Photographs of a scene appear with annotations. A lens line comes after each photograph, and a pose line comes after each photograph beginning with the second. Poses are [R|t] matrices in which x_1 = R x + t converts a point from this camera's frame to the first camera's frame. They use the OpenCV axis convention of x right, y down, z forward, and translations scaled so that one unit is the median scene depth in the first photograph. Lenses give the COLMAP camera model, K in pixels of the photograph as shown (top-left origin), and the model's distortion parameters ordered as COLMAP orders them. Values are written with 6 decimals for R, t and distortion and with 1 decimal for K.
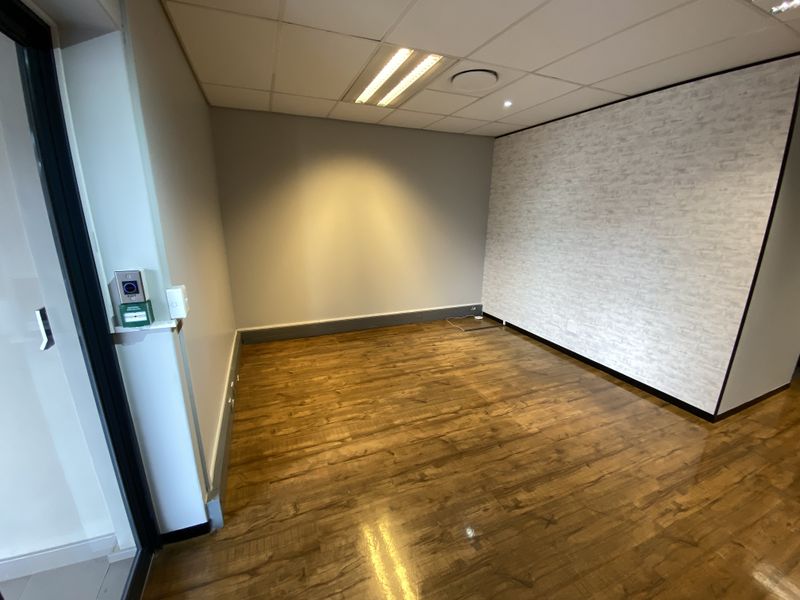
lens RADIAL K [[326.9, 0, 399.1], [0, 326.9, 295.5], [0, 0, 1]] dist [0.031331, -0.030441]
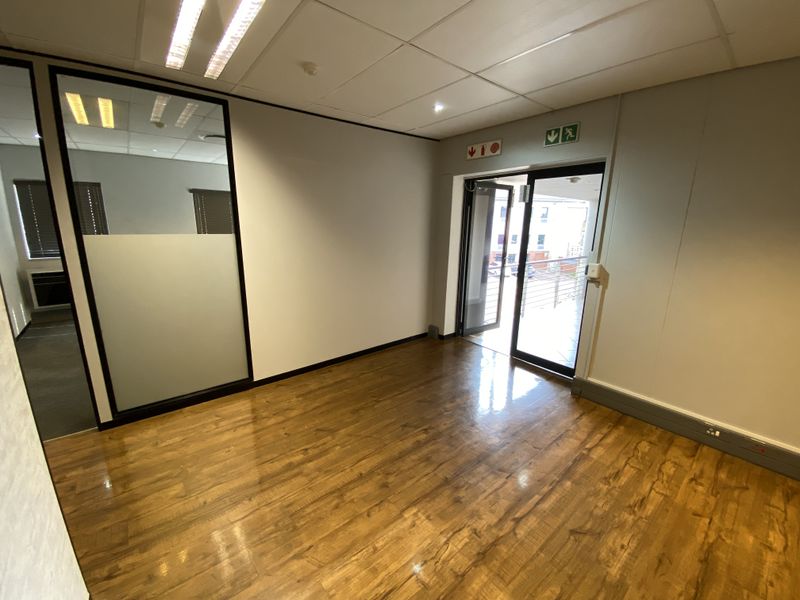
lens RADIAL K [[326.9, 0, 400.0], [0, 326.9, 300.0], [0, 0, 1]] dist [0.028287, -0.022161]
pose [[-0.955860, 0.042658, -0.290710, 0.550582], [-0.097427, 0.887415, 0.450559, -0.311896], [0.277200, 0.458994, -0.844088, 1.232450]]
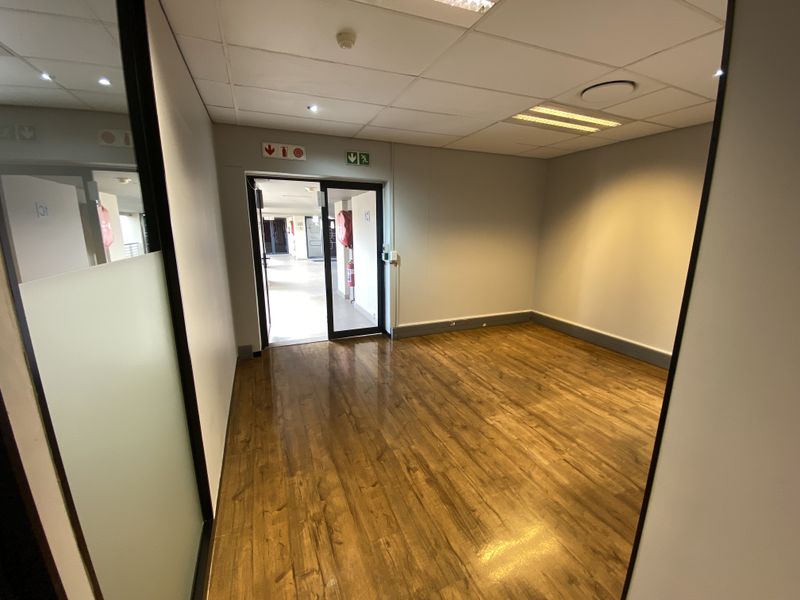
lens RADIAL K [[320.5, 0, 396.0], [0, 320.5, 300.7], [0, 0, 1]] dist [0.036684, -0.028112]
pose [[0.005794, 0.213860, -0.976847, 1.212561], [-0.253838, 0.945181, 0.205422, -0.103599], [0.967229, 0.246771, 0.059762, 0.465785]]
